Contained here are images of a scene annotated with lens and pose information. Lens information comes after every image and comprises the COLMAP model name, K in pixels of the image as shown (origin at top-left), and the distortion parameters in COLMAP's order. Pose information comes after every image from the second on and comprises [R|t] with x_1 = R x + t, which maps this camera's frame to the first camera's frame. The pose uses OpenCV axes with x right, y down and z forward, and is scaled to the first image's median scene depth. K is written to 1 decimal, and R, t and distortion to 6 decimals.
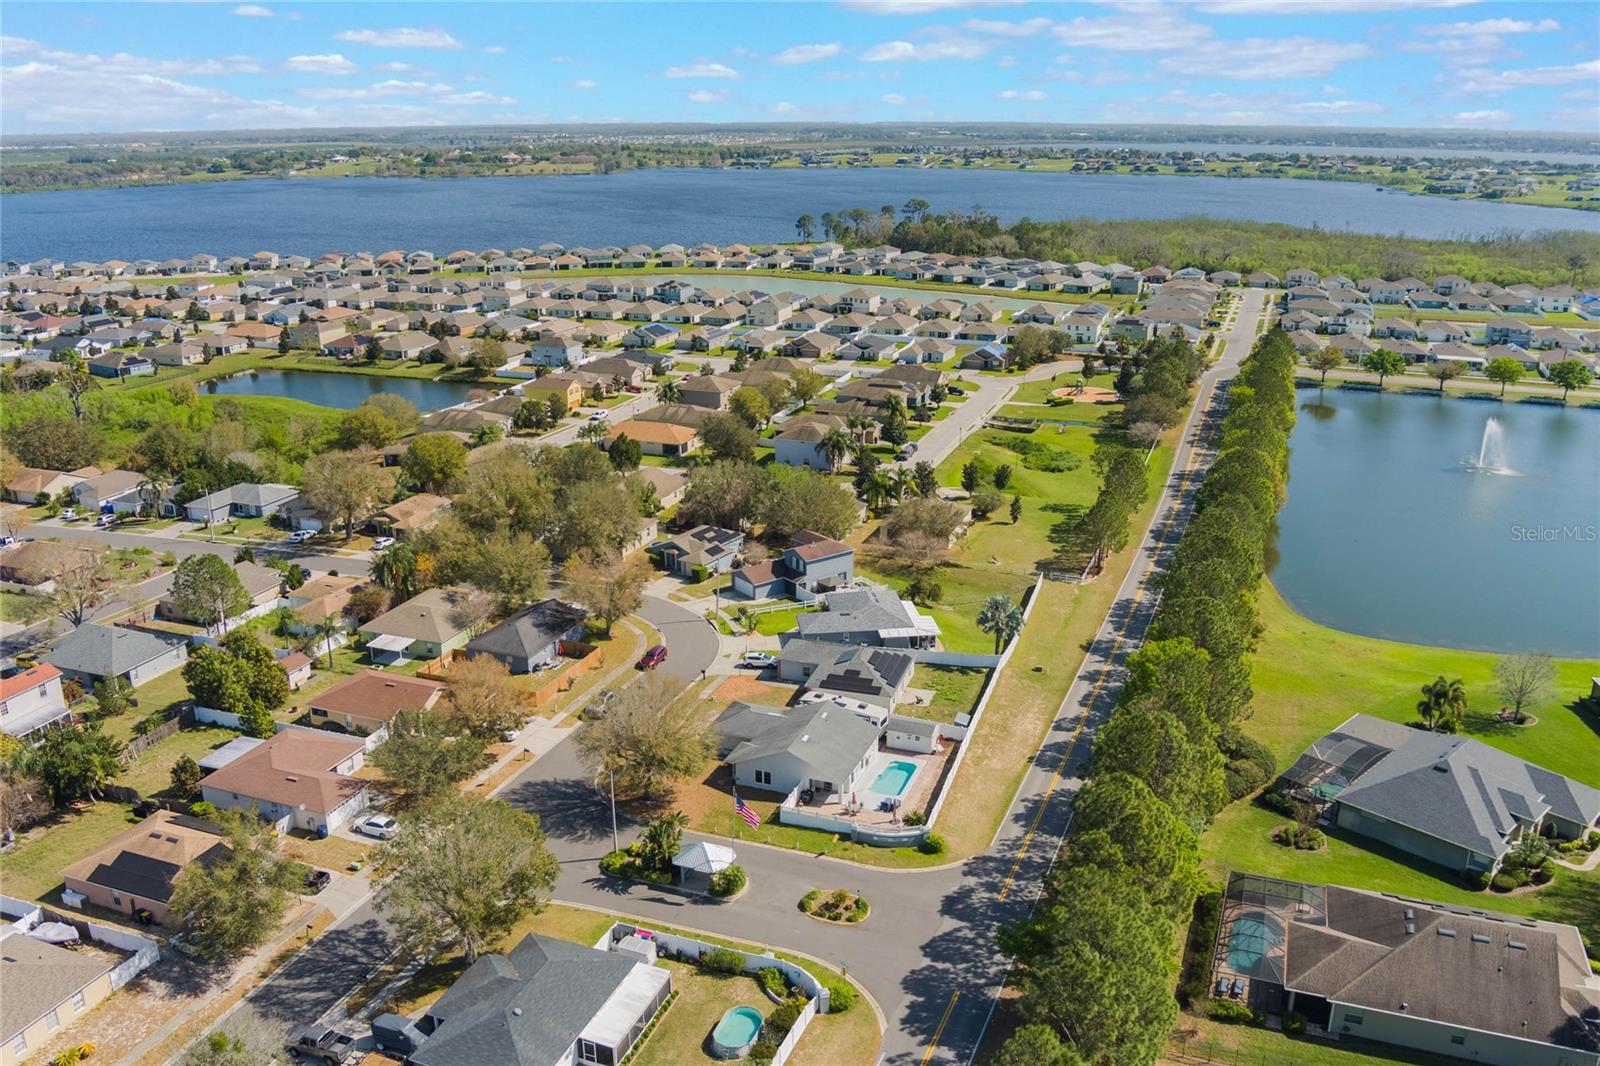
lens RADIAL K [[1296.0, 0, 797.3], [0, 1296.0, 558.8], [0, 0, 1]] dist [-0.077435, 0.019282]
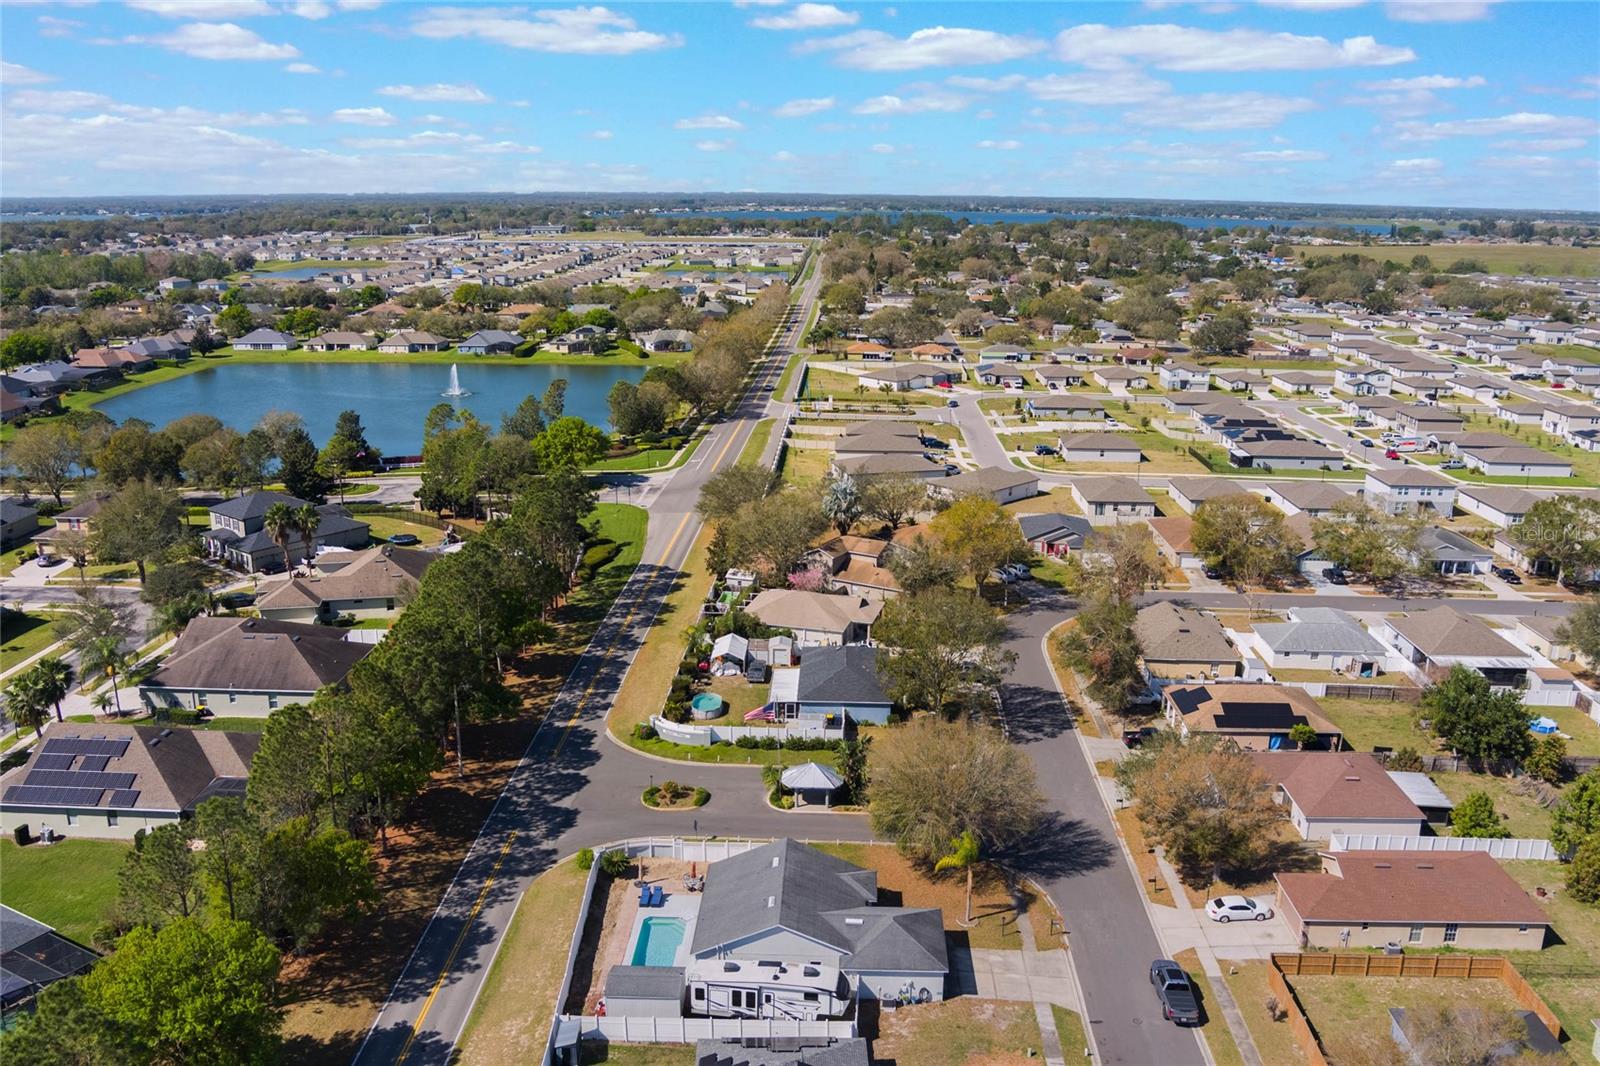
lens RADIAL K [[1296.0, 0, 797.3], [0, 1296.0, 558.8], [0, 0, 1]] dist [-0.077435, 0.019282]
pose [[-0.949543, 0.090386, -0.300329, 0.077514], [-0.102865, 0.814857, 0.570462, -0.163993], [0.296287, 0.572571, -0.764445, 0.570606]]
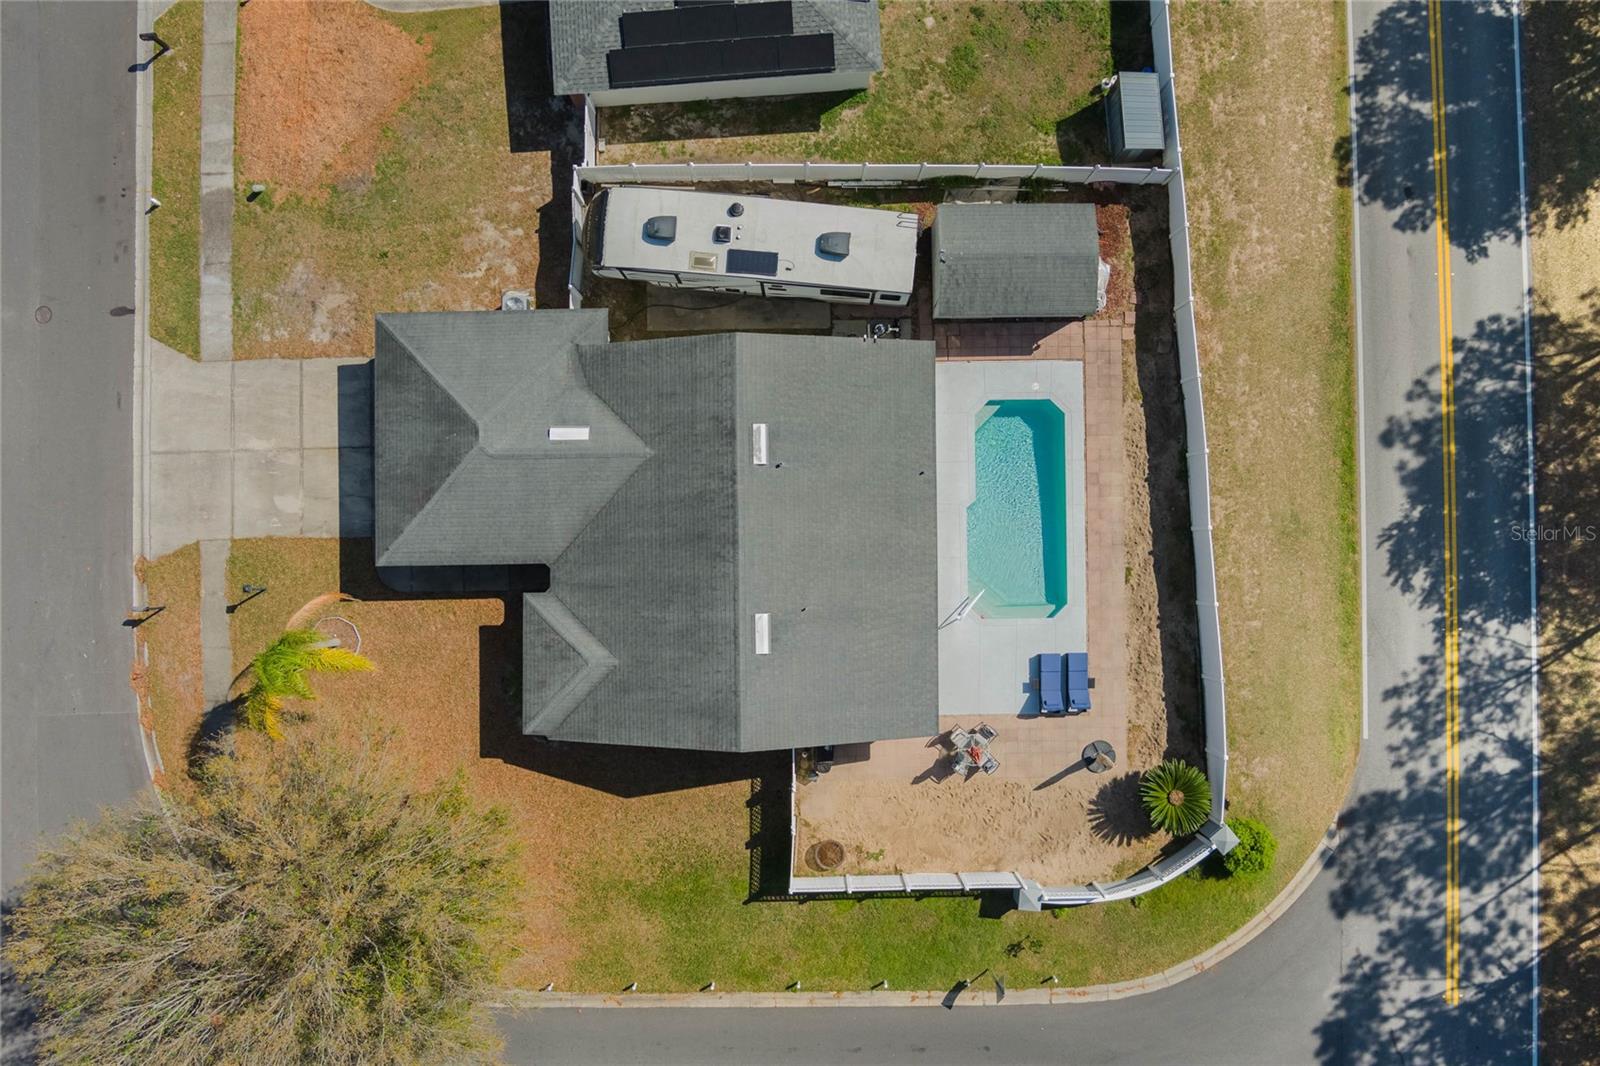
lens RADIAL K [[1296.0, 0, 797.3], [0, 1296.0, 558.8], [0, 0, 1]] dist [-0.077435, 0.019282]
pose [[0.930225, -0.366967, -0.004038, 0.007890], [0.128744, 0.316012, 0.939979, -0.053778], [-0.343666, -0.874912, 0.341207, 0.354741]]
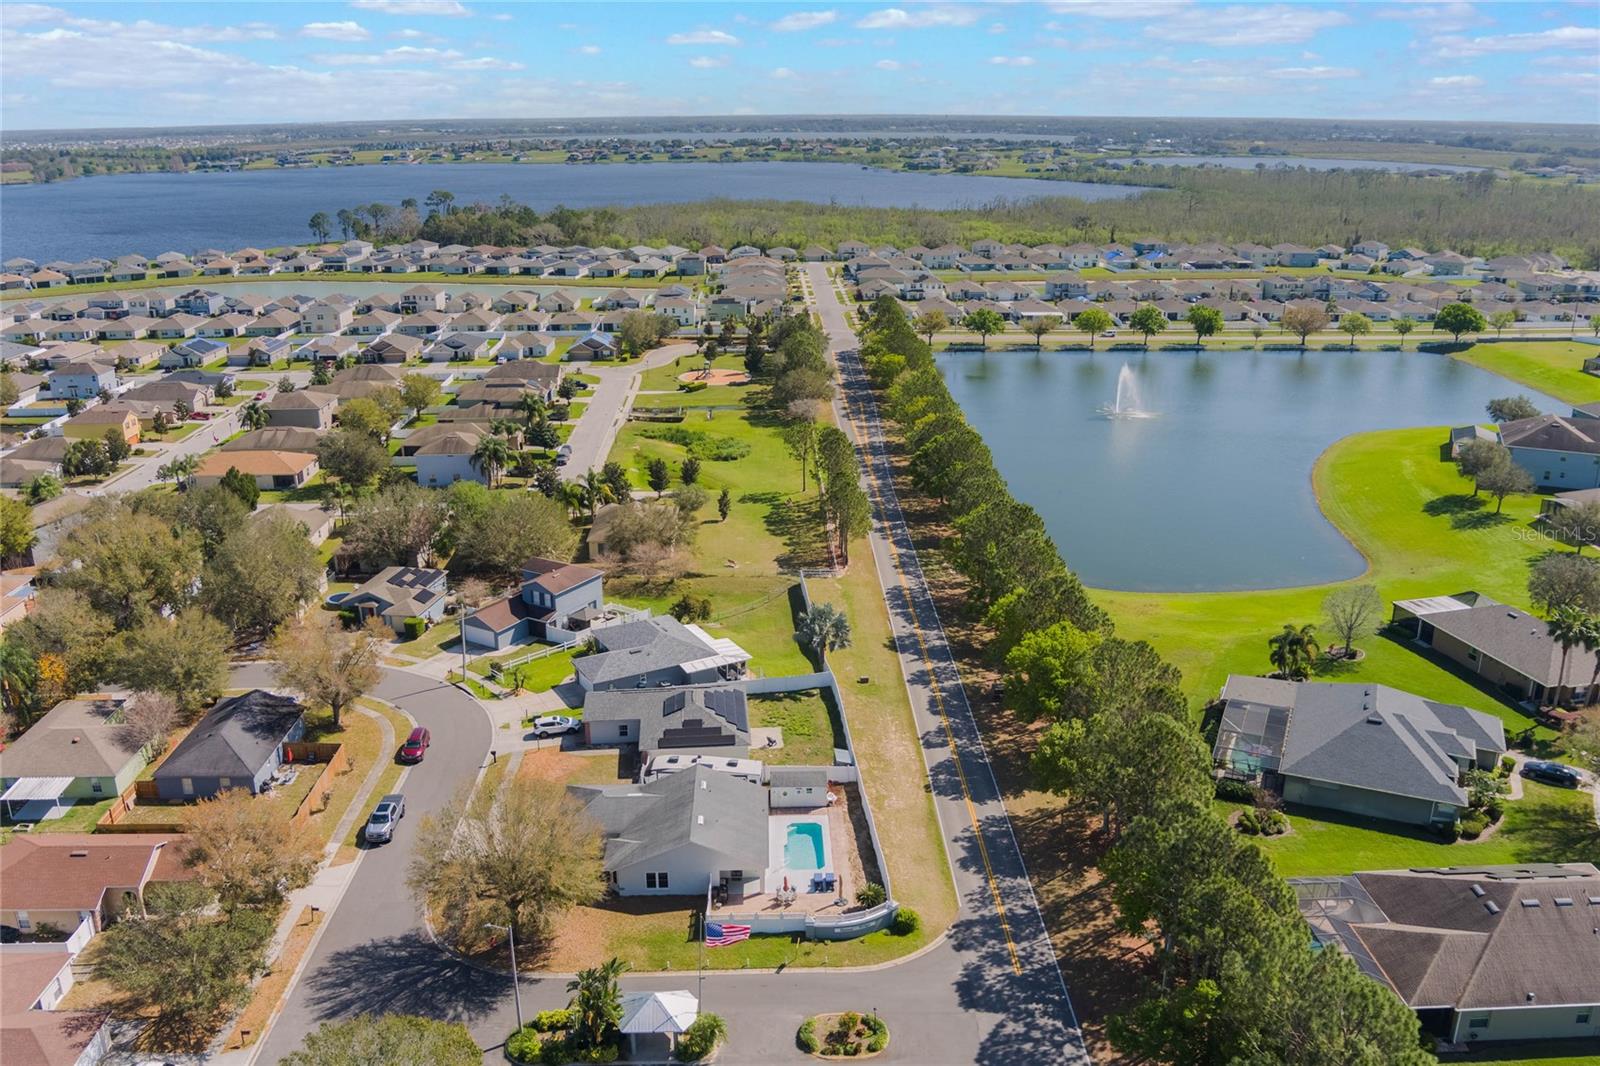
lens RADIAL K [[1296.0, 0, 797.3], [0, 1296.0, 558.8], [0, 0, 1]] dist [-0.077435, 0.019282]
pose [[0.924211, -0.127526, 0.359961, -0.078526], [0.126591, 0.991607, 0.026279, -0.012349], [-0.360291, 0.021280, 0.932597, 0.095165]]
